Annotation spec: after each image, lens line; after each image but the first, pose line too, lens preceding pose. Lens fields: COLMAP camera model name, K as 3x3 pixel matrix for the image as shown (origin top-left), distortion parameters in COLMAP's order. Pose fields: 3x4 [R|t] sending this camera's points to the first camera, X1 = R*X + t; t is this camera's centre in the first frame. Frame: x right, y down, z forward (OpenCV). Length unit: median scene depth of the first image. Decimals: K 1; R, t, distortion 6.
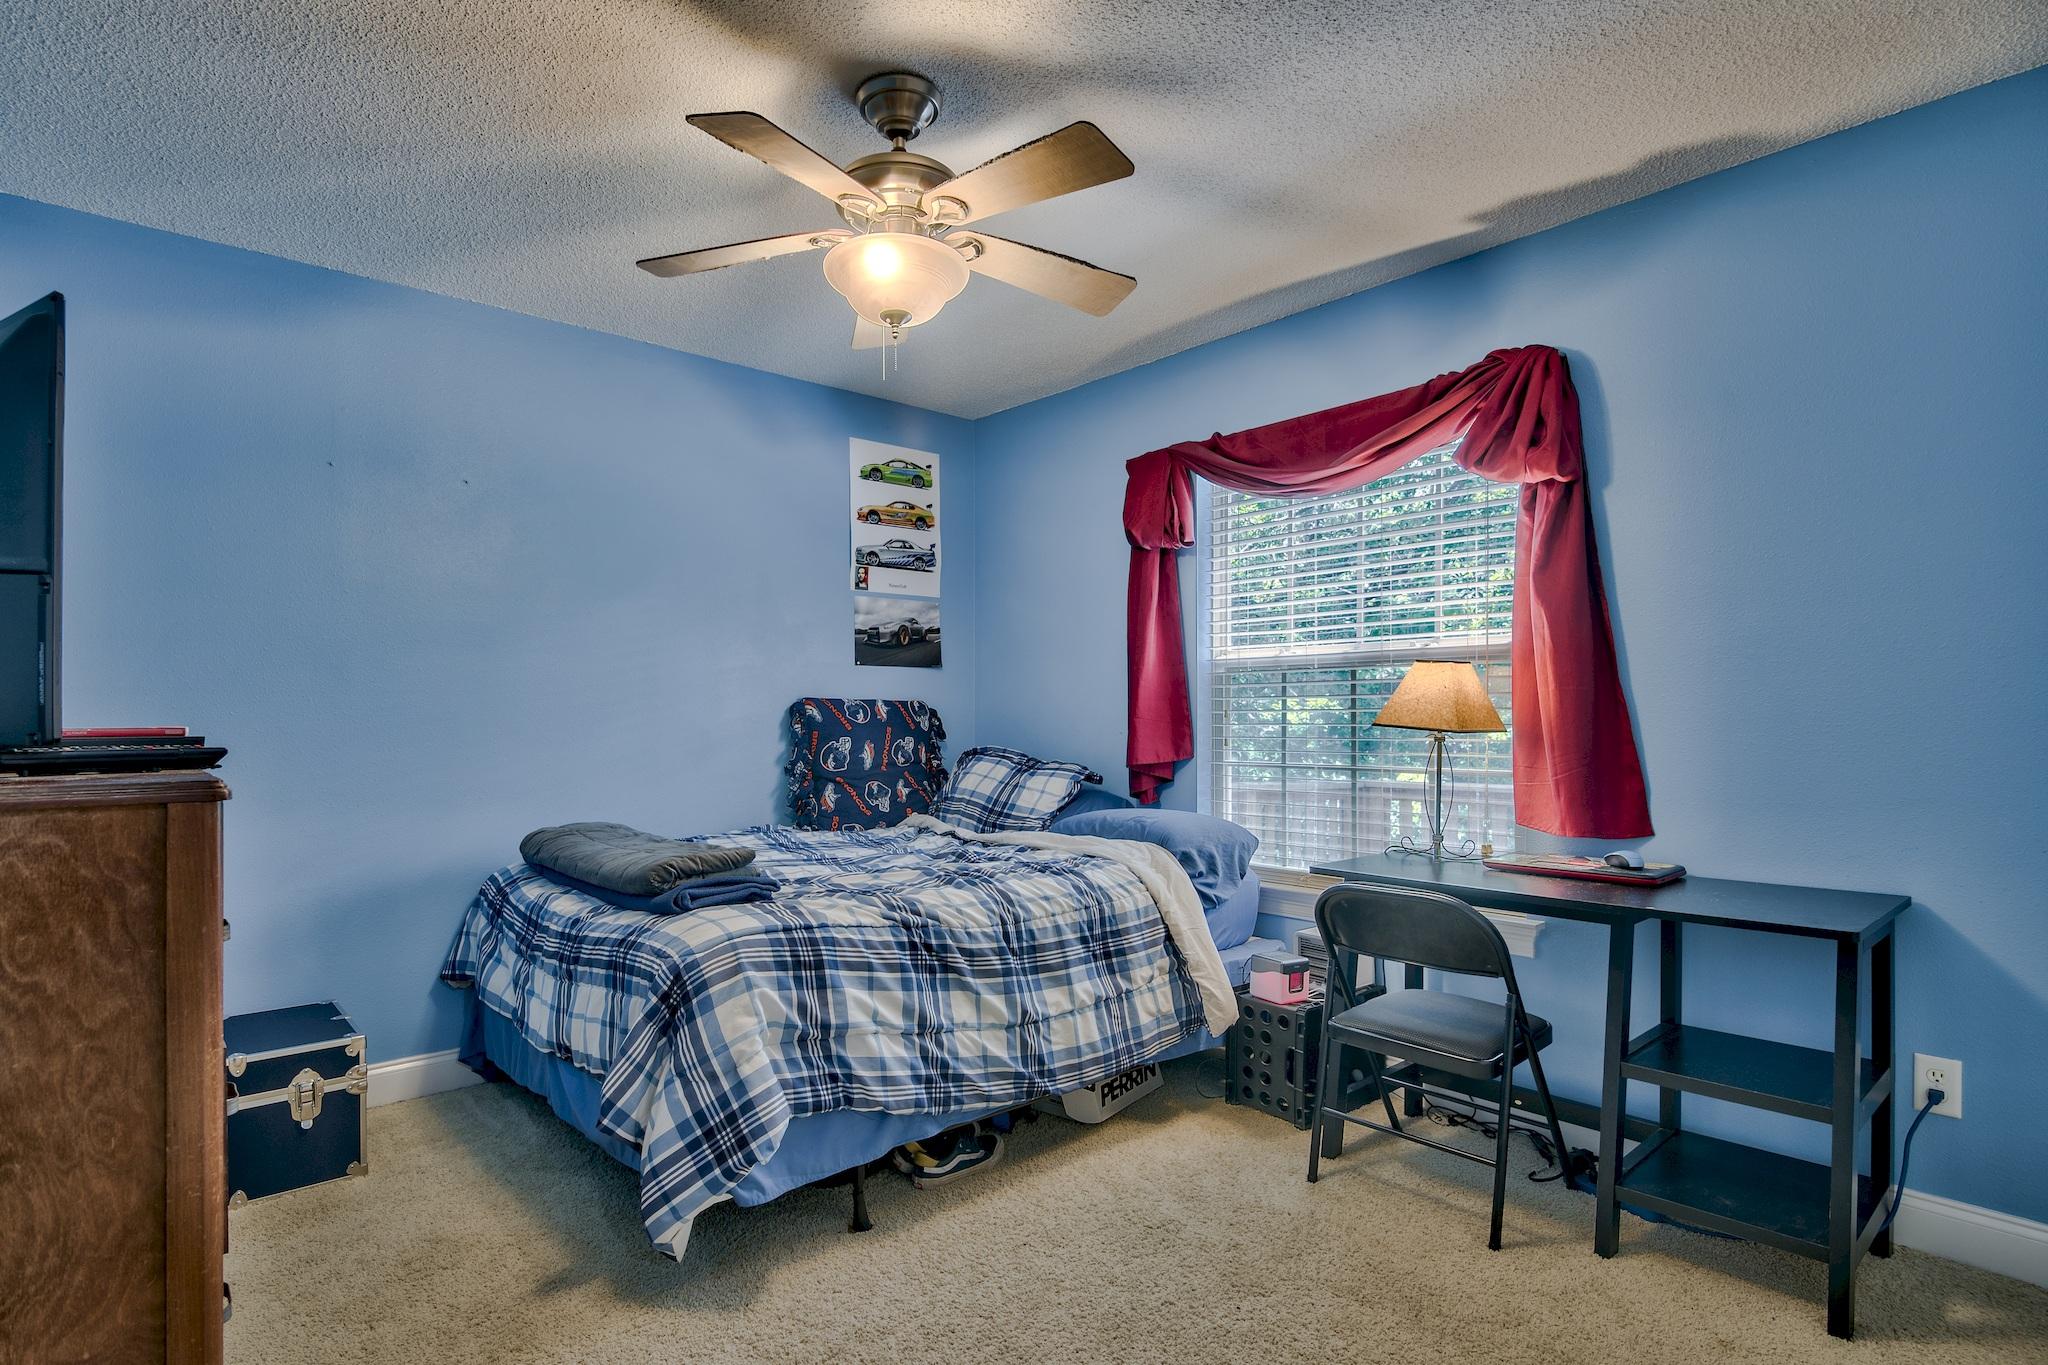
lens RADIAL K [[1000.4, 0, 982.2], [0, 1000.4, 727.3], [0, 0, 1]] dist [-0.003412, 0.000695]
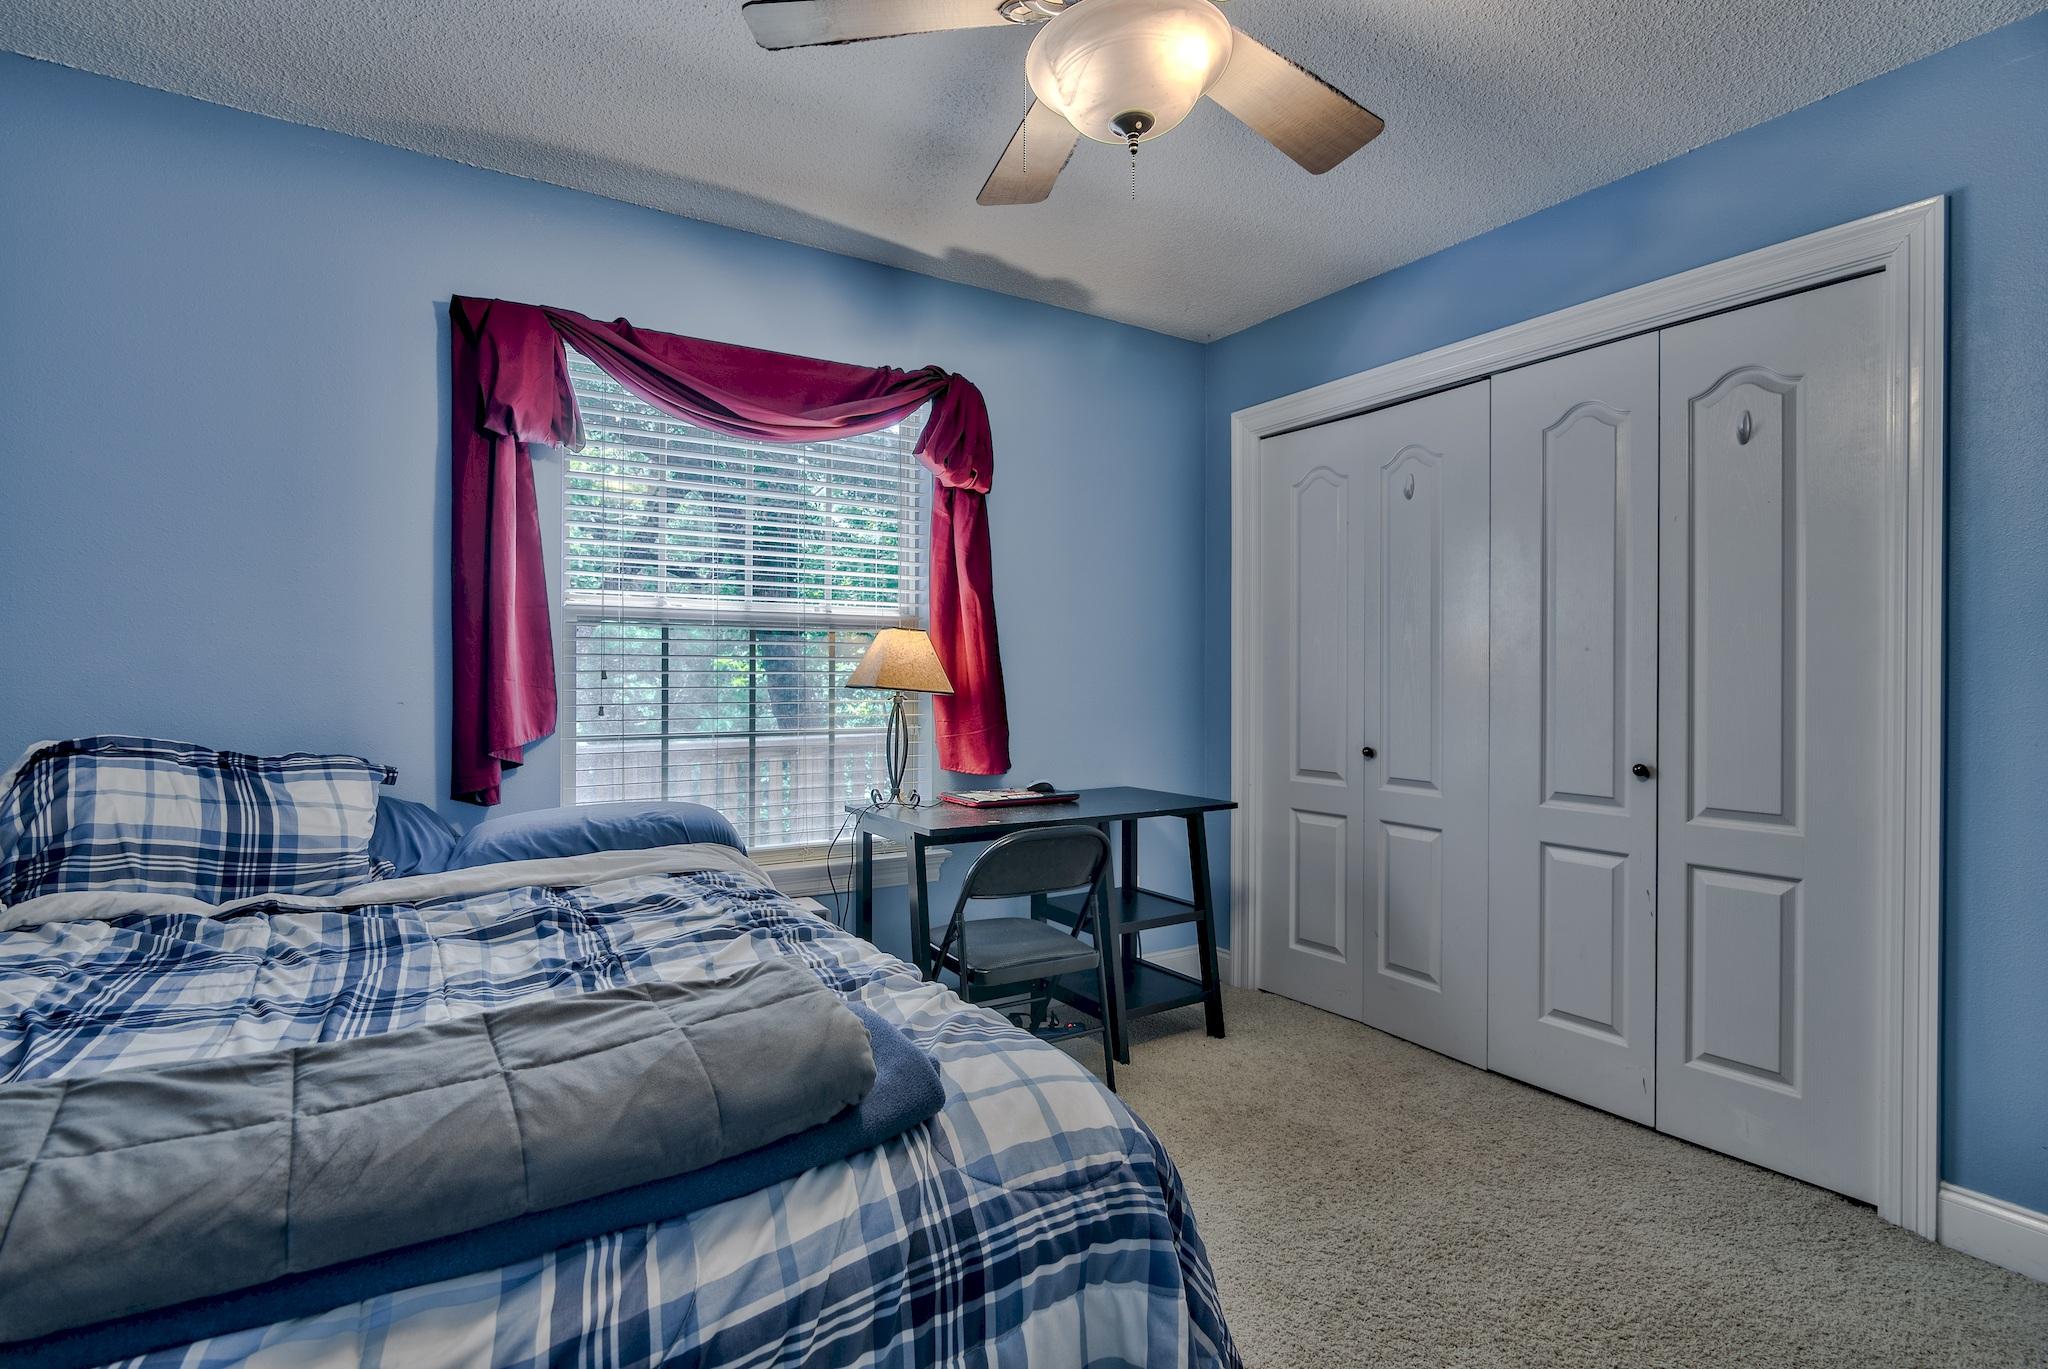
lens RADIAL K [[1000.4, 0, 1022.1], [0, 1000.4, 686.1], [0, 0, 1]] dist [-0.003412, 0.000695]
pose [[0.171690, -0.007031, 0.985126, -0.551756], [0.003951, 0.999971, 0.006448, -0.010042], [-0.985143, 0.002785, 0.171713, 0.626936]]
